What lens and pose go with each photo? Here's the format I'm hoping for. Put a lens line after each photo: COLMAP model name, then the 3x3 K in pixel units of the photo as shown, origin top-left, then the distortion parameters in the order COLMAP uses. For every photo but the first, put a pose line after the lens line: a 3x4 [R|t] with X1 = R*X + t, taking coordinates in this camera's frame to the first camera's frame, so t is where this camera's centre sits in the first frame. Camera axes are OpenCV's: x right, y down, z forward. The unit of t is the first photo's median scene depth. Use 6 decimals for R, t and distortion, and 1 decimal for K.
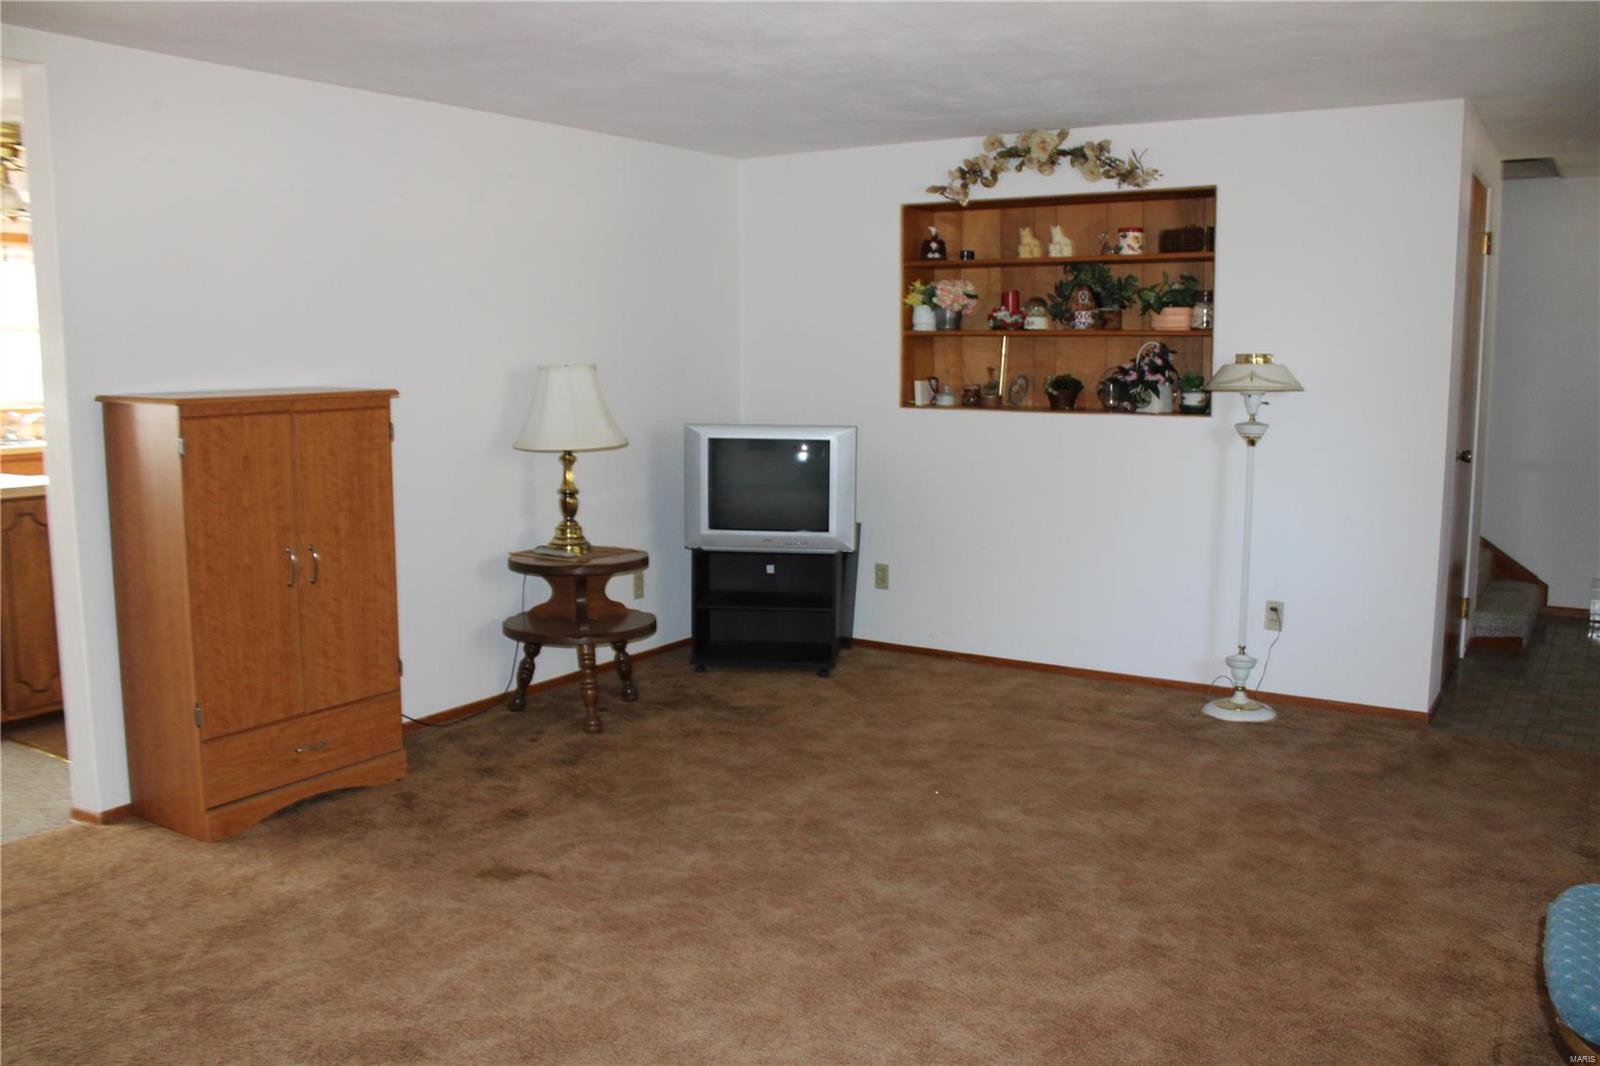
lens RADIAL K [[1330.7, 0, 802.2], [0, 1330.7, 532.0], [0, 0, 1]] dist [-0.153846, 0.130404]
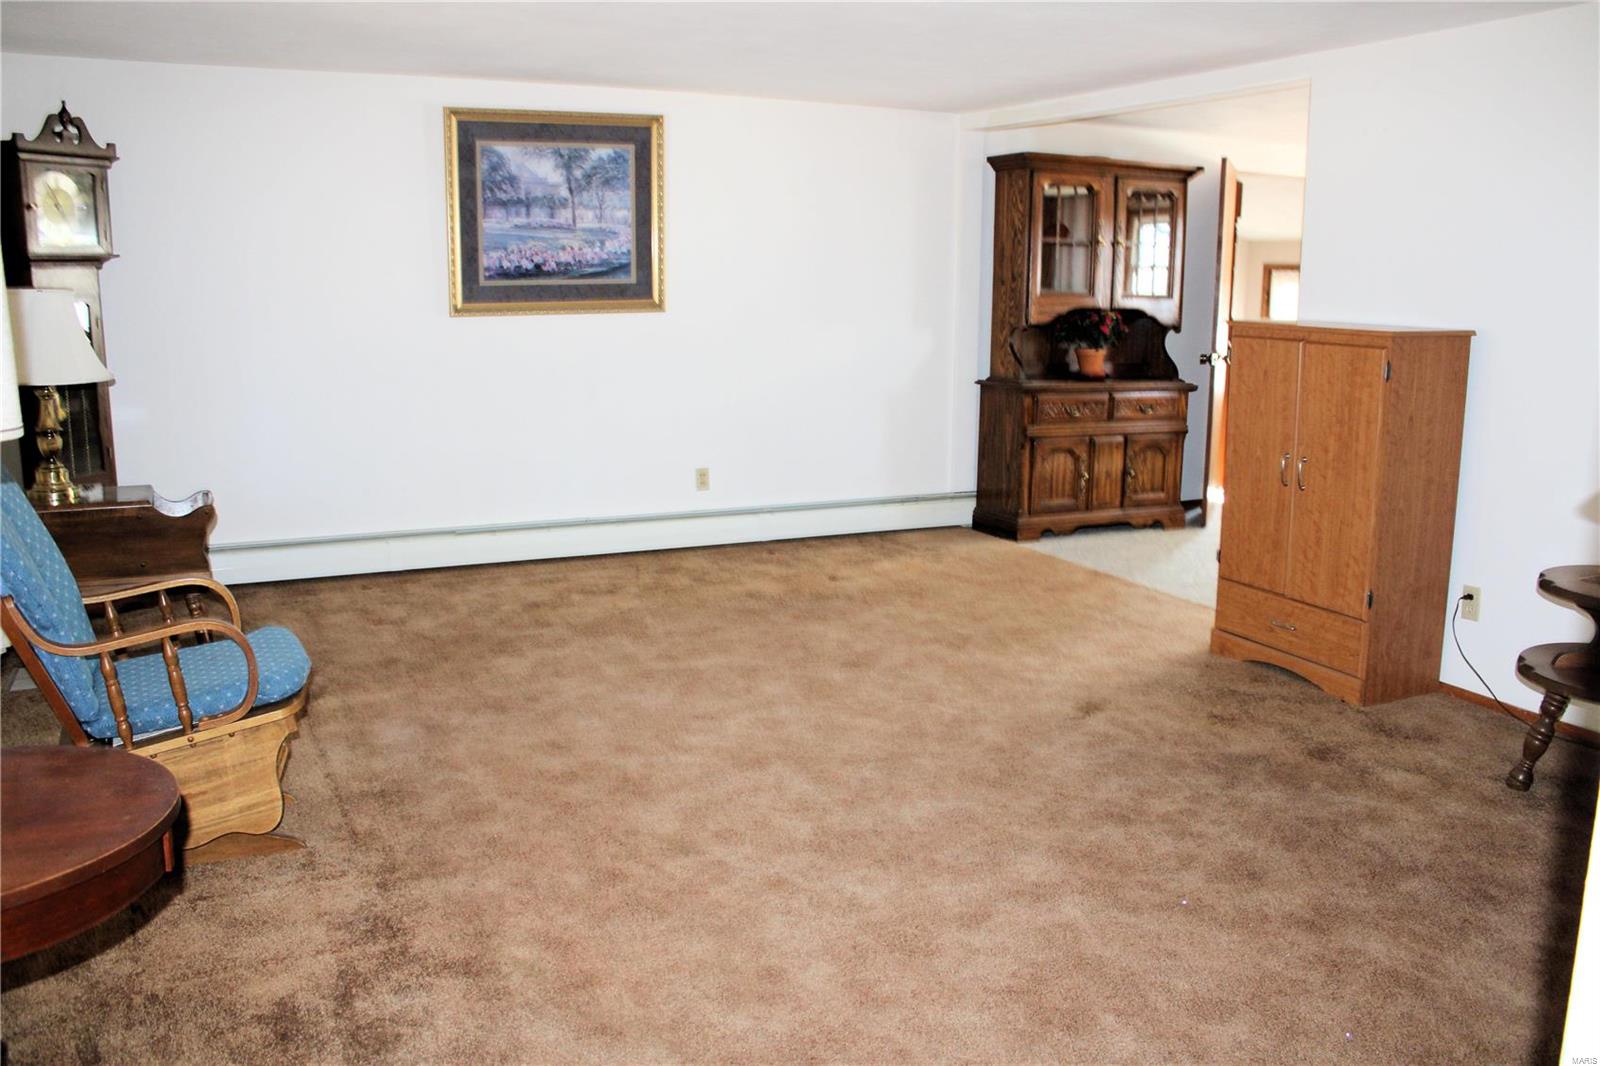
lens RADIAL K [[1330.7, 0, 815.2], [0, 1330.7, 525.4], [0, 0, 1]] dist [-0.153846, 0.130404]
pose [[-0.515623, 0.157070, -0.842296, 0.890571], [-0.132531, 0.956602, 0.259516, -0.186283], [0.846504, 0.245443, -0.472429, 1.266227]]
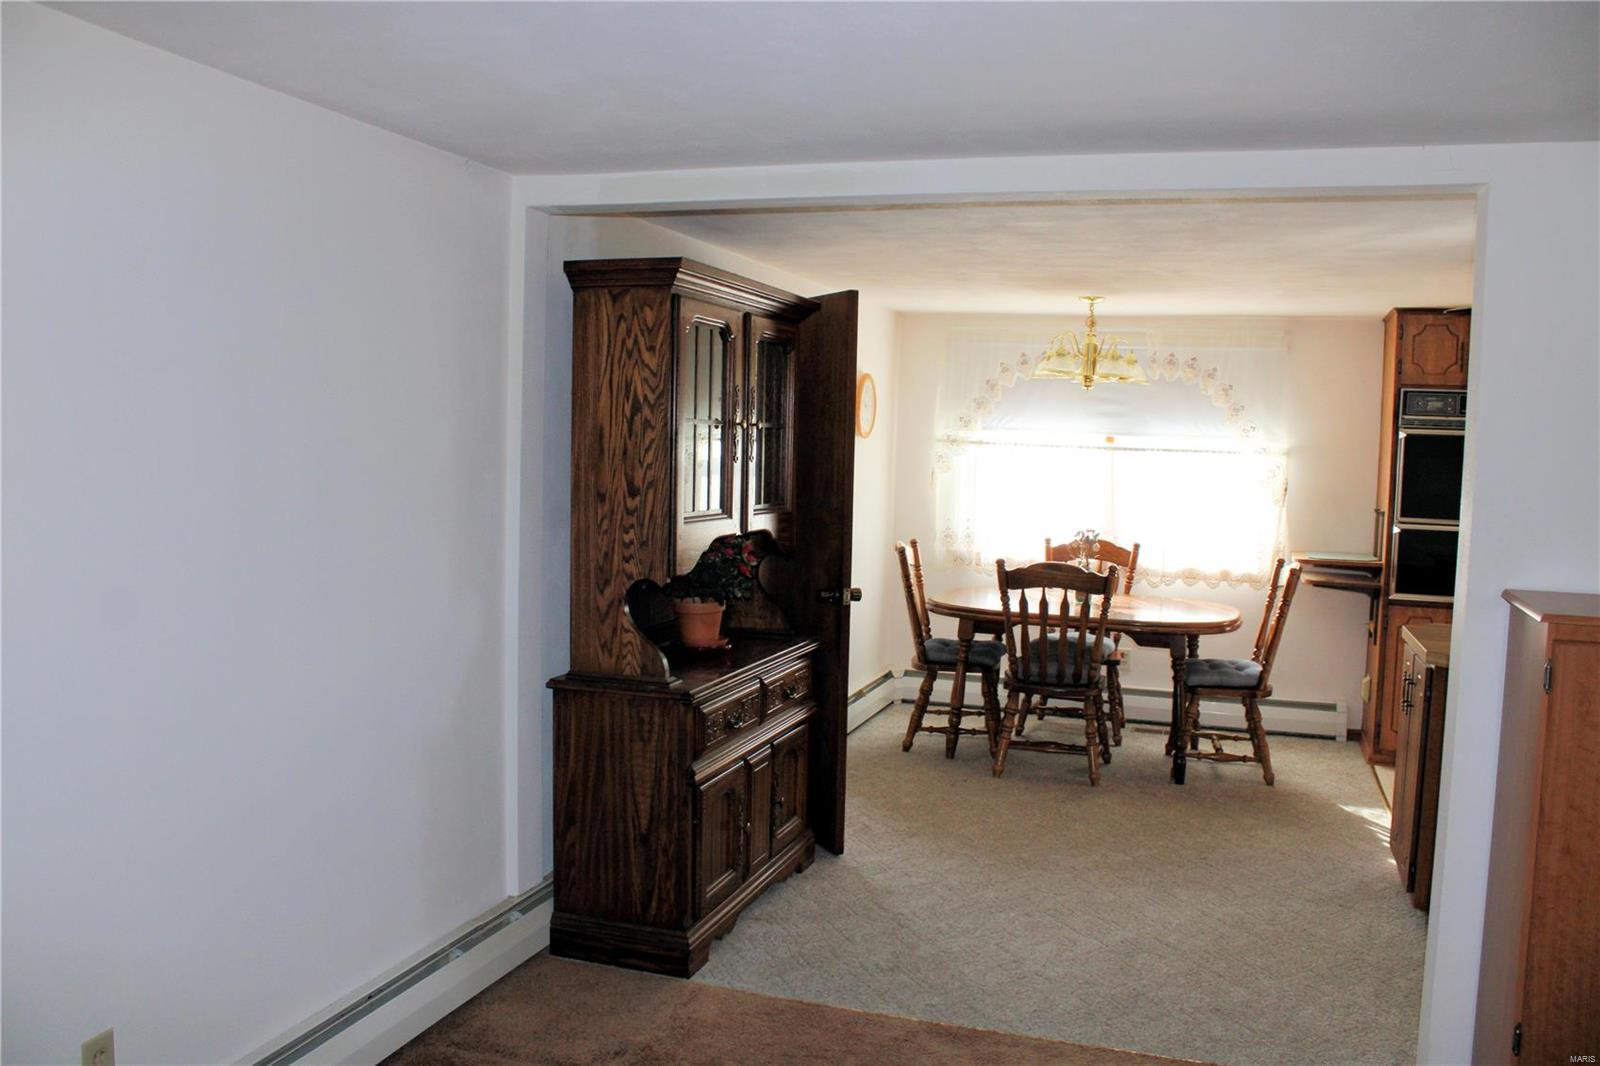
lens RADIAL K [[1330.7, 0, 814.9], [0, 1330.7, 531.6], [0, 0, 1]] dist [-0.153846, 0.130404]
pose [[0.251866, 0.080362, -0.964420, 0.103098], [-0.166124, 0.985344, 0.038720, -0.102193], [0.953397, 0.150461, 0.261525, 0.384070]]
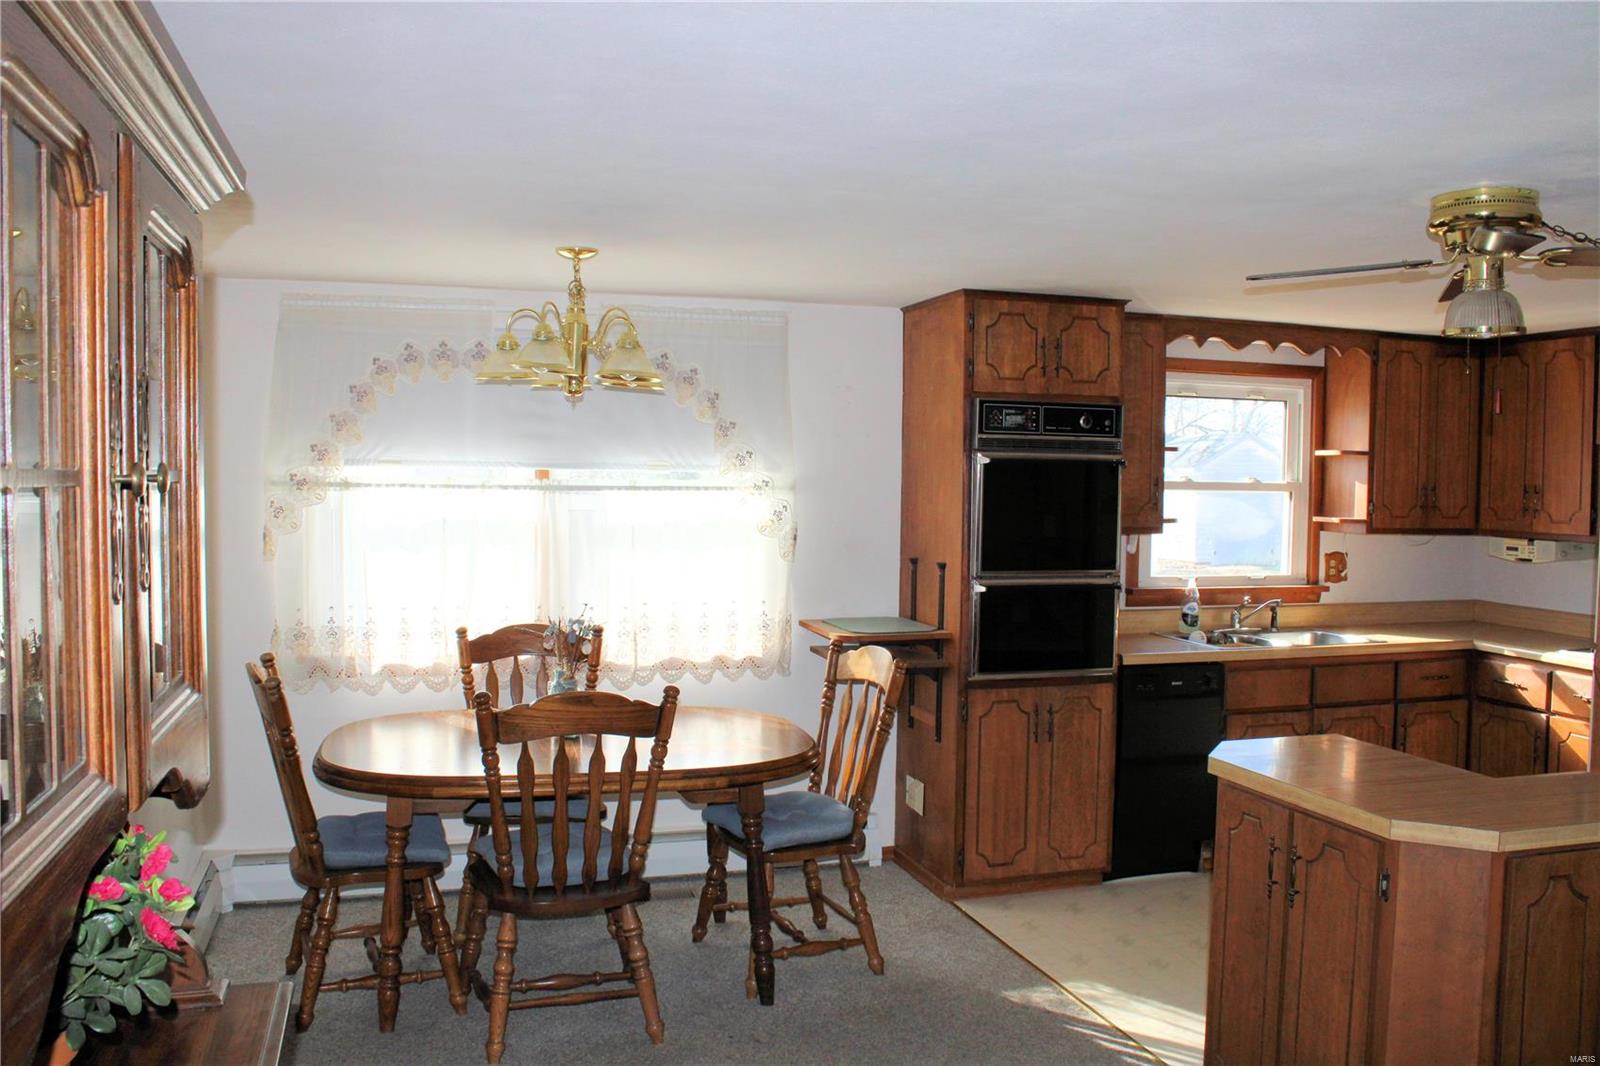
lens RADIAL K [[1330.7, 0, 810.6], [0, 1330.7, 530.1], [0, 0, 1]] dist [-0.153846, 0.130404]
pose [[0.765981, 0.038424, -0.641714, -0.654153], [-0.104260, 0.992422, -0.065026, -0.120955], [0.634352, 0.116714, 0.764183, 0.461132]]
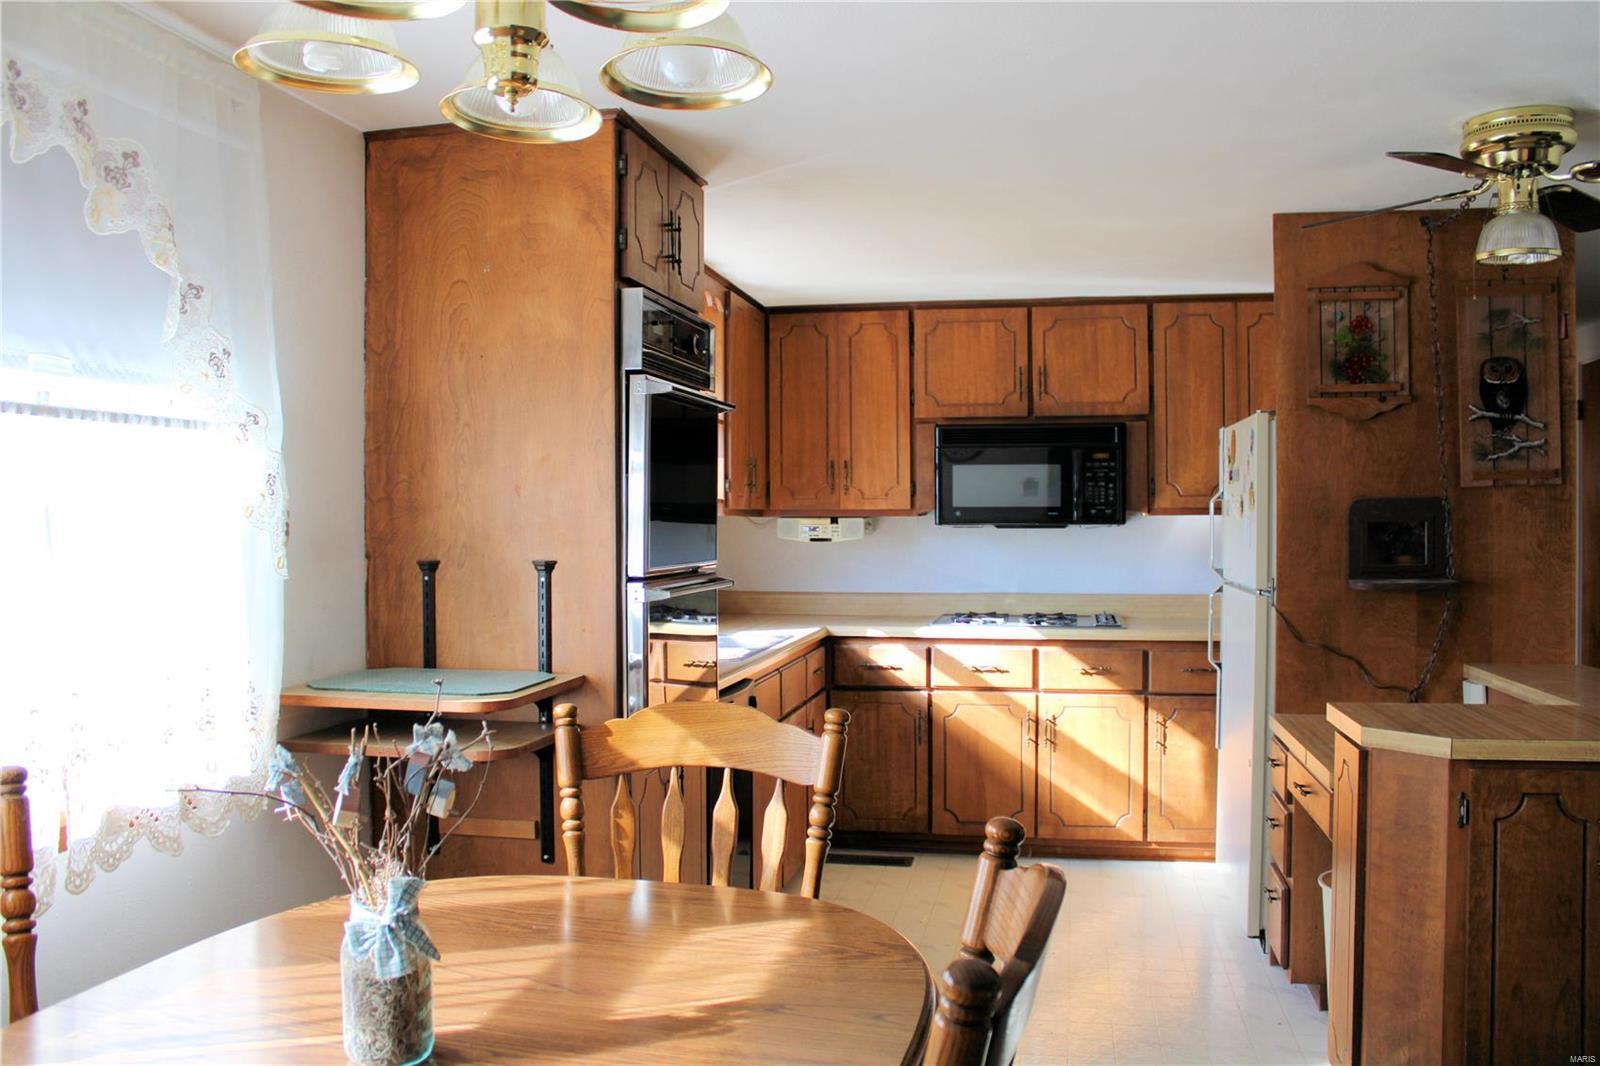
lens RADIAL K [[1330.7, 0, 811.7], [0, 1330.7, 534.4], [0, 0, 1]] dist [-0.153846, 0.130404]
pose [[0.926771, -0.008725, 0.375525, -1.572691], [0.056636, 0.991547, -0.116736, -0.103192], [-0.371332, 0.129456, 0.919431, 0.784503]]
